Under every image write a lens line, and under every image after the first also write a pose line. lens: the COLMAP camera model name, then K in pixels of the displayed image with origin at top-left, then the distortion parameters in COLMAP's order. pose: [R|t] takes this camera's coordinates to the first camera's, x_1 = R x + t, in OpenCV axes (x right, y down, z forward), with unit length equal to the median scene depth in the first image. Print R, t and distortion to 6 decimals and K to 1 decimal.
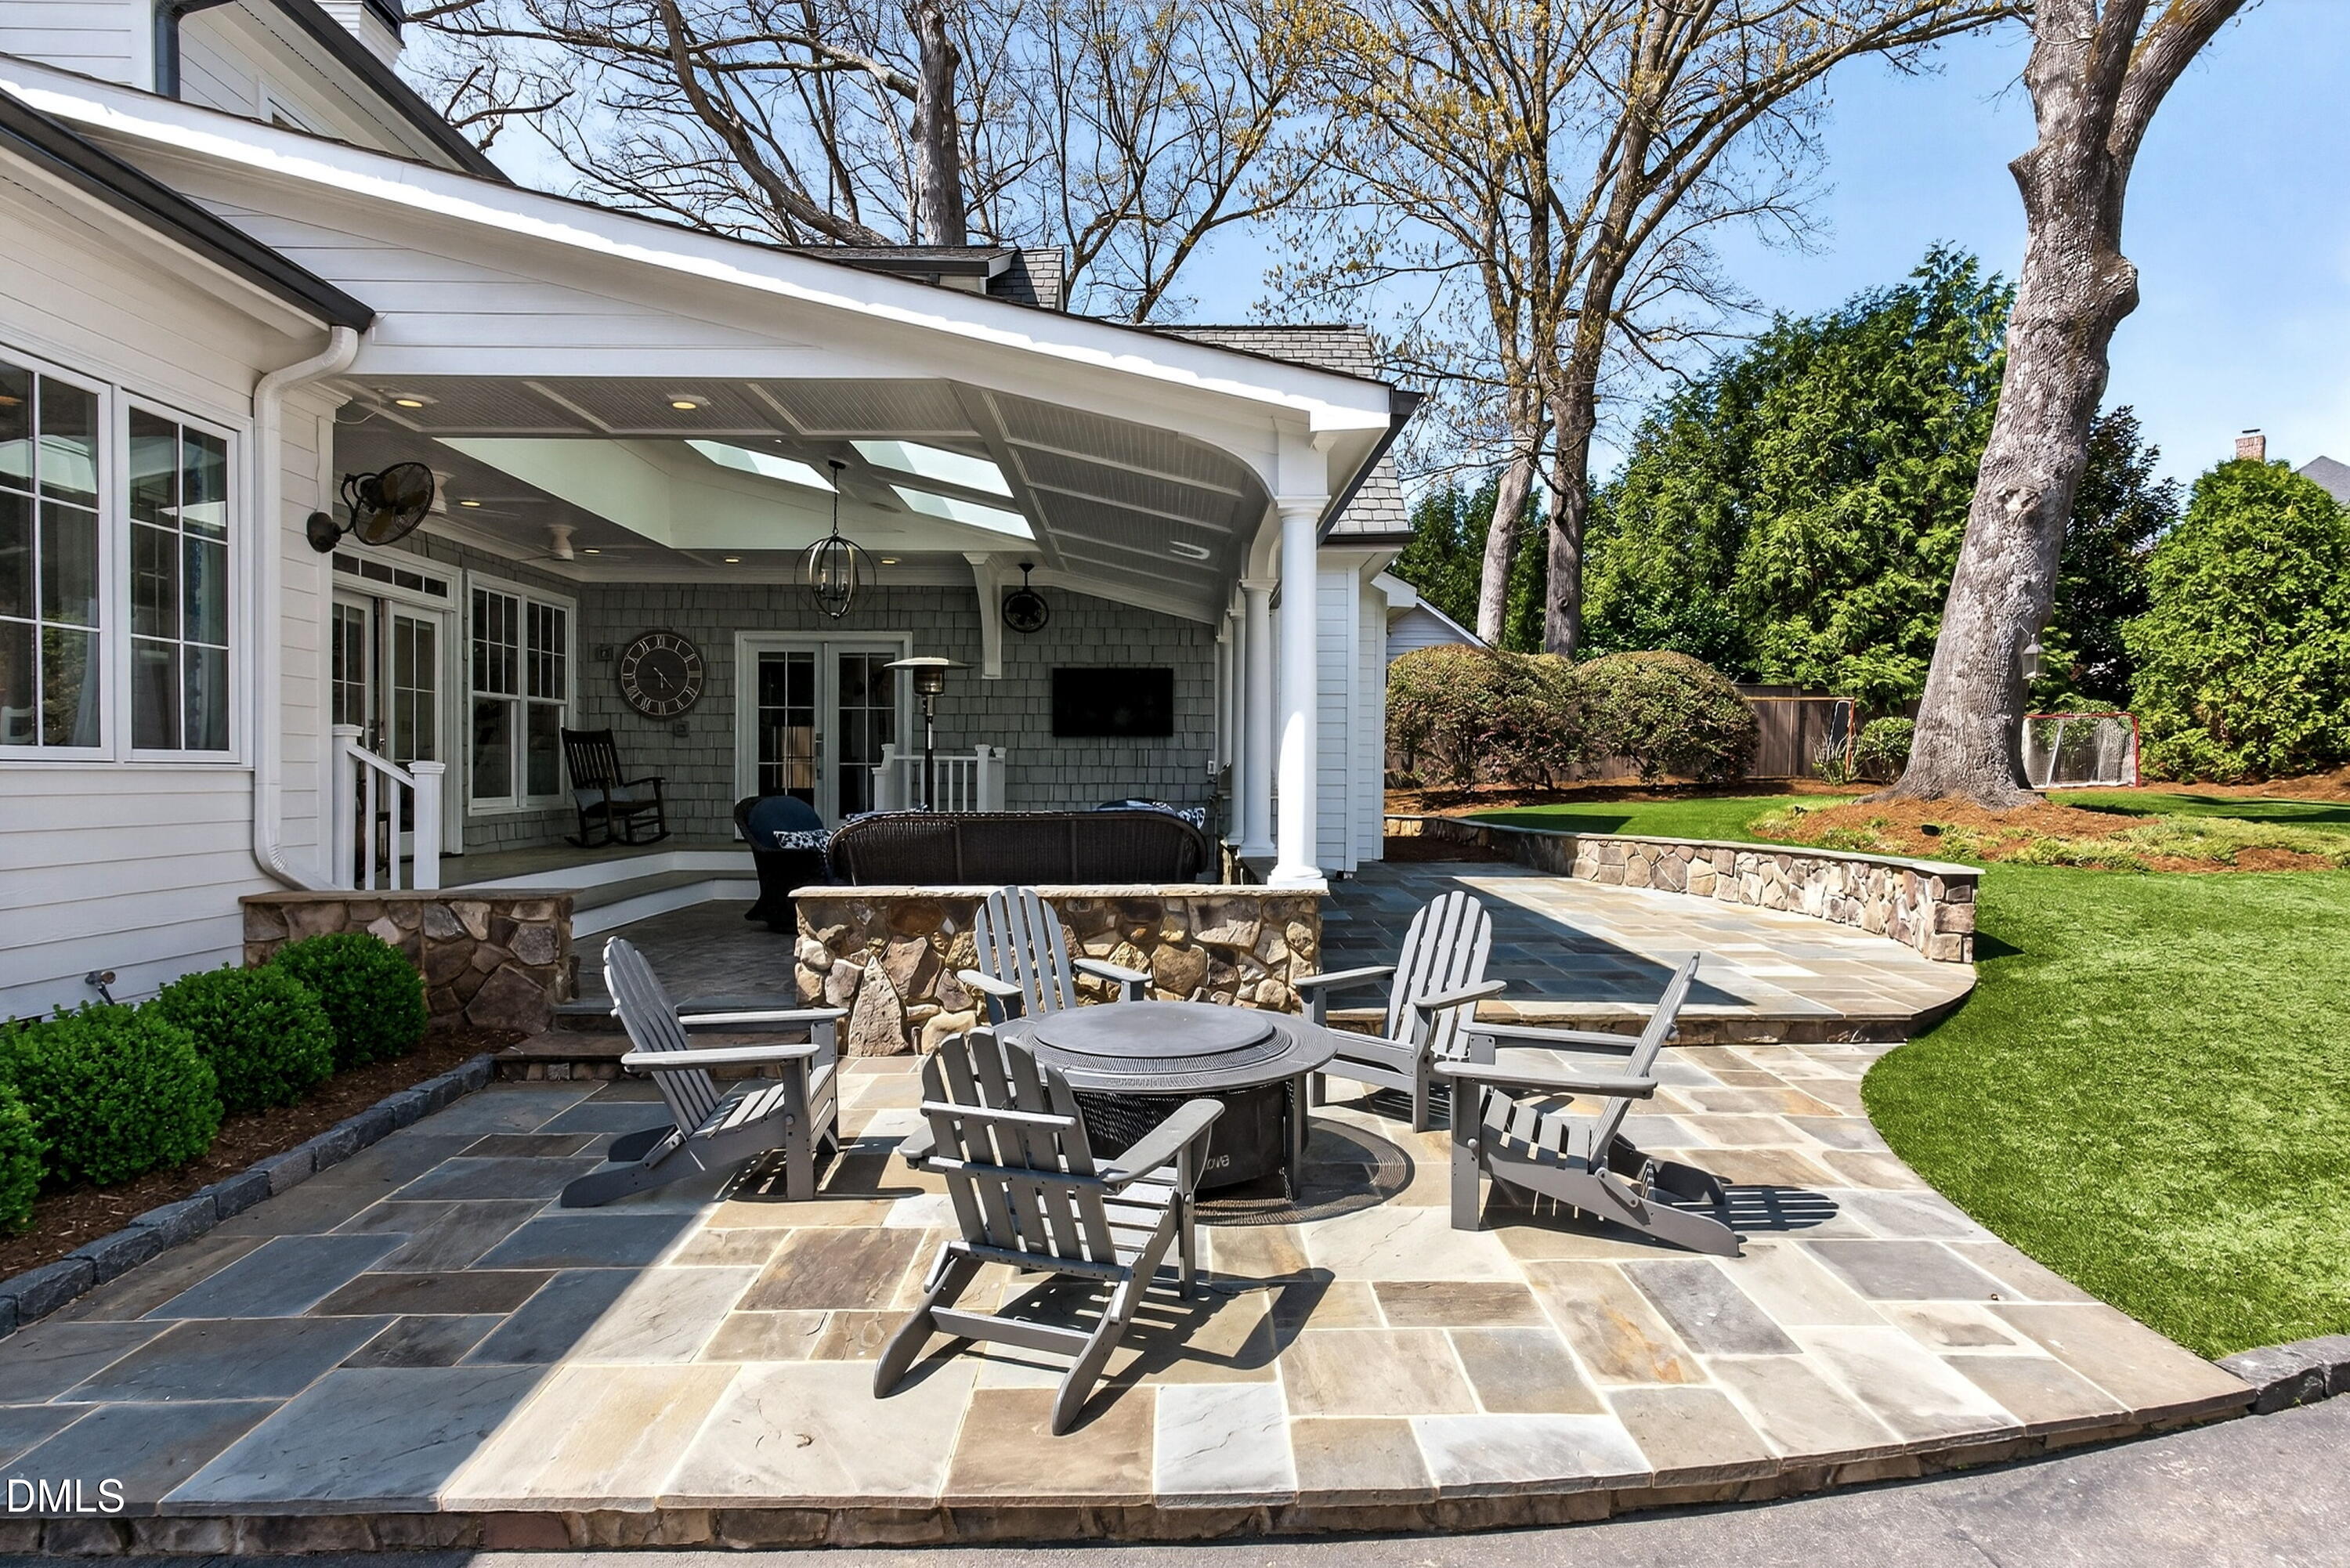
lens RADIAL K [[1141.0, 0, 1167.1], [0, 1141.0, 793.4], [0, 0, 1]] dist [0.010438, 0.000034]
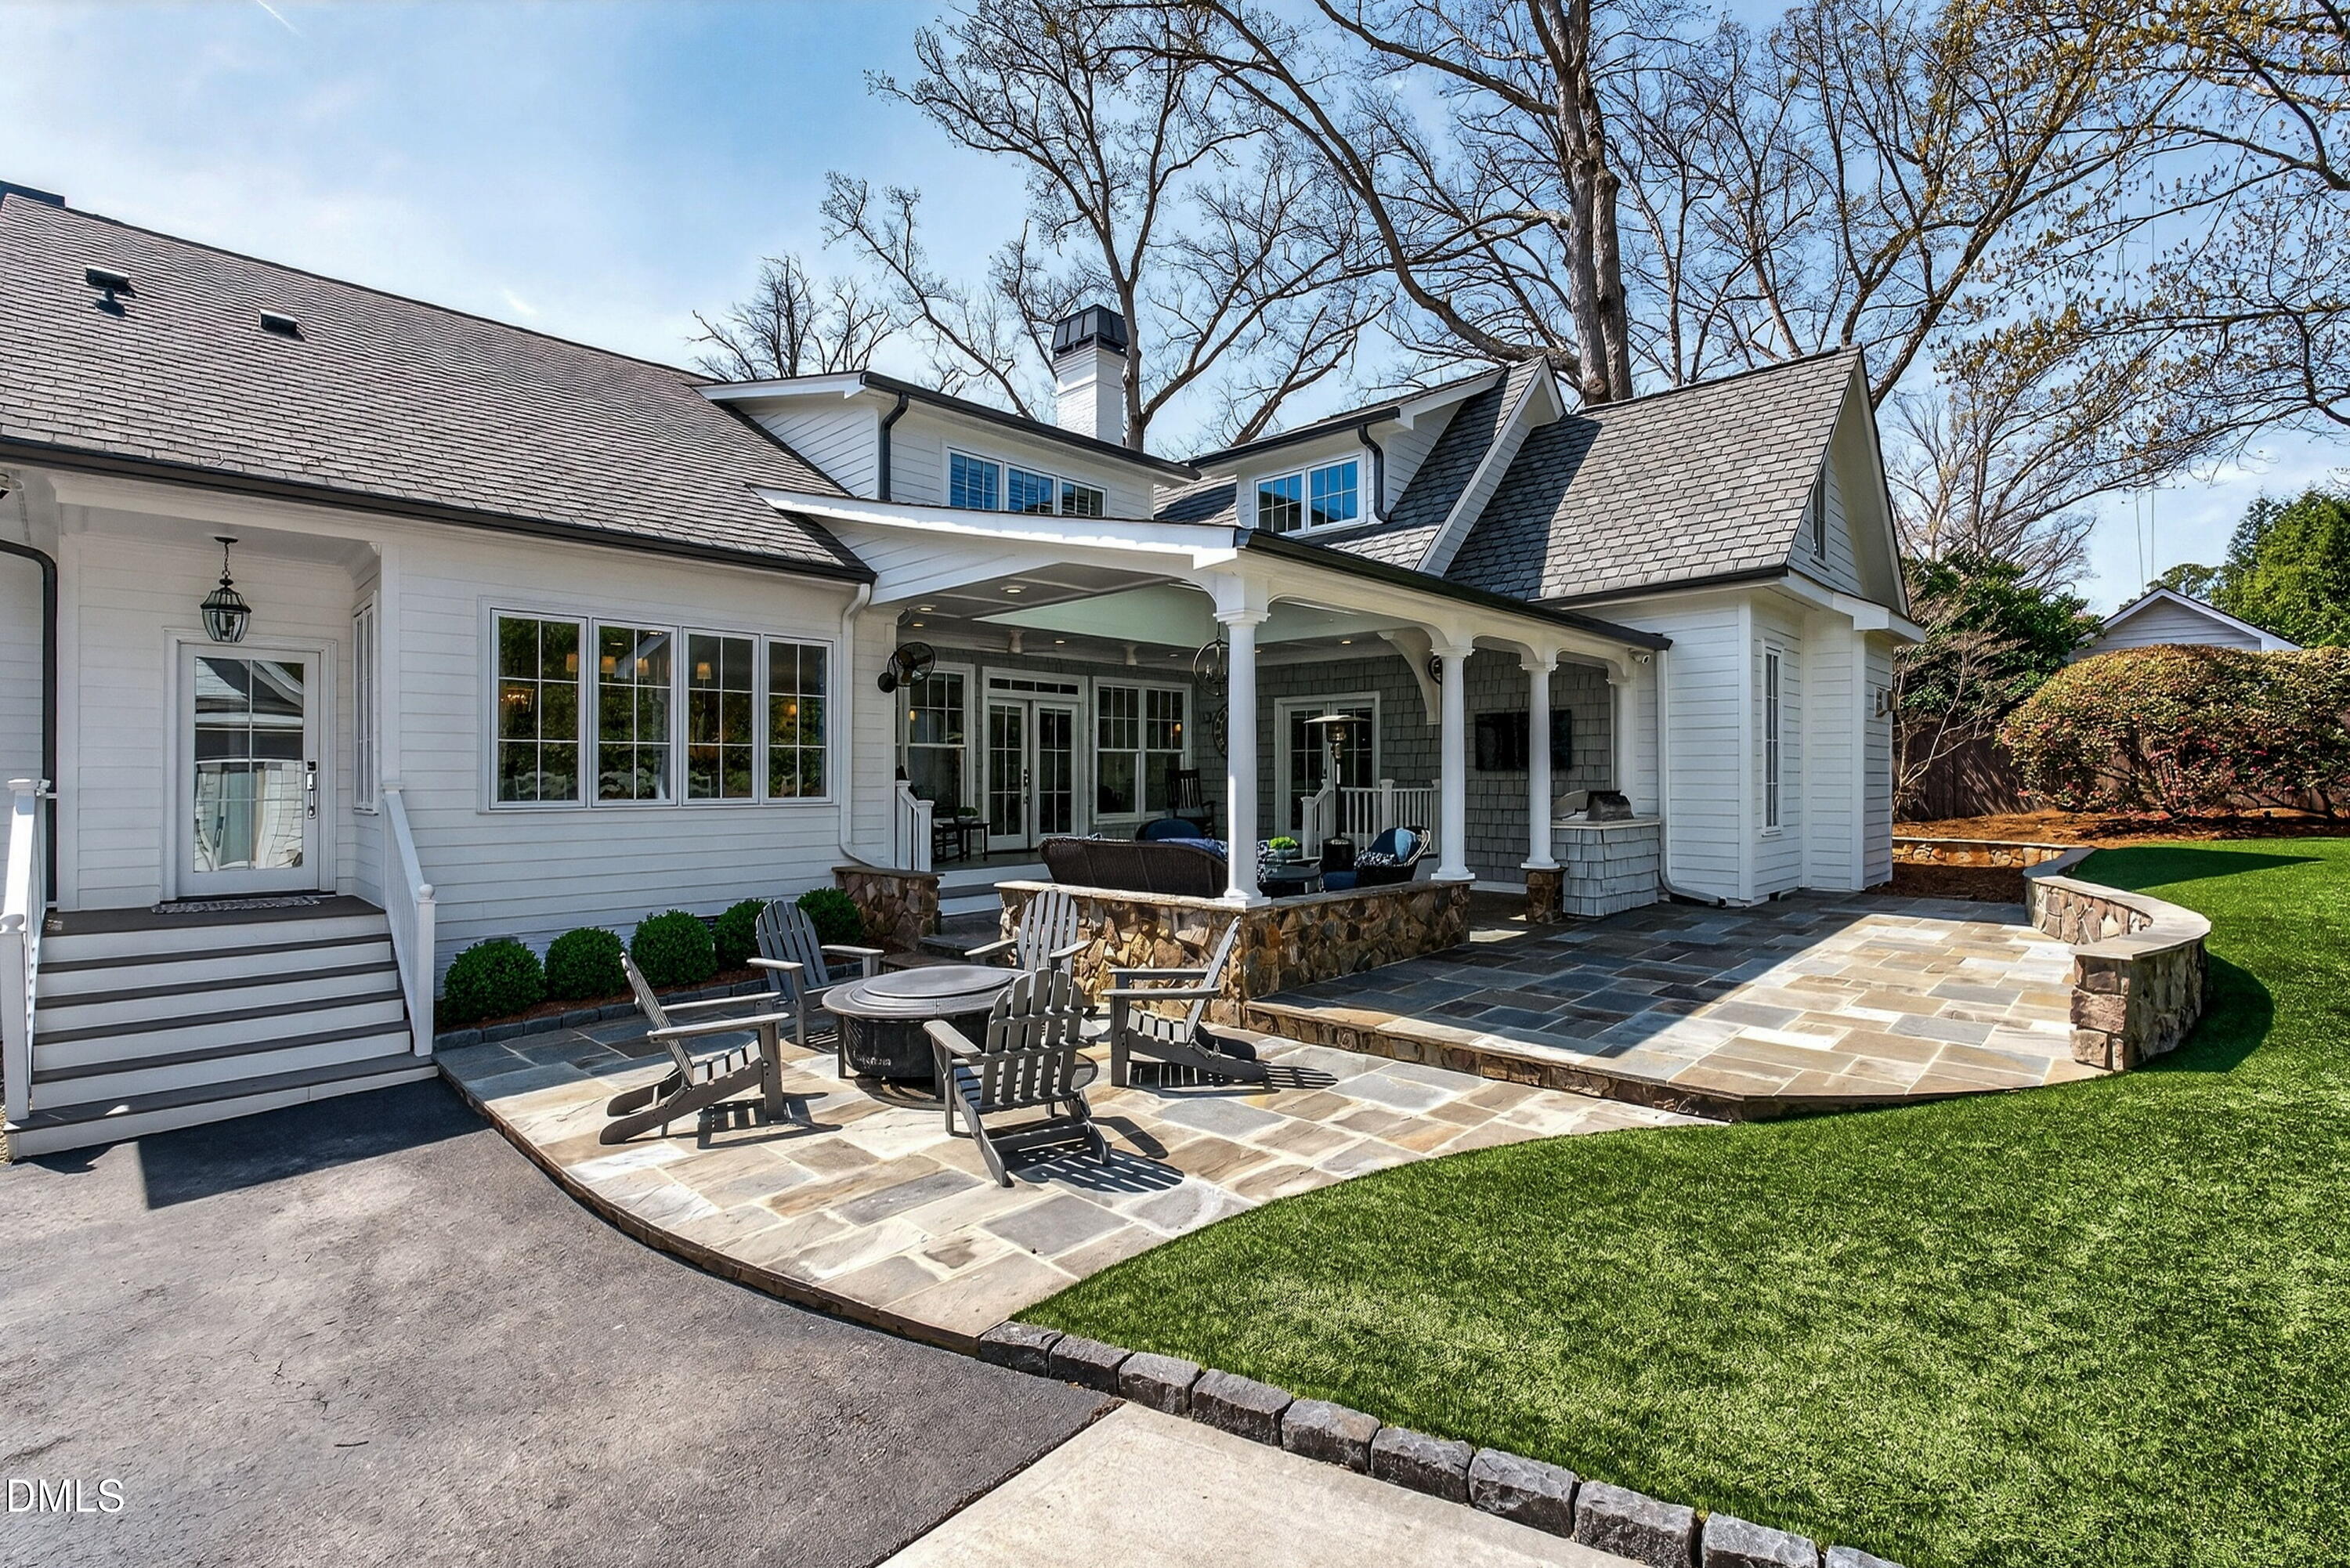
lens RADIAL K [[1010.9, 0, 1391.2], [0, 1010.9, 778.8], [0, 0, 1]] dist [-0.005108, -0.000278]
pose [[0.782850, 0.001407, -0.622208, 0.997832], [-0.011454, 0.999861, -0.012151, -0.052686], [0.622104, 0.016639, 0.782757, 0.193688]]
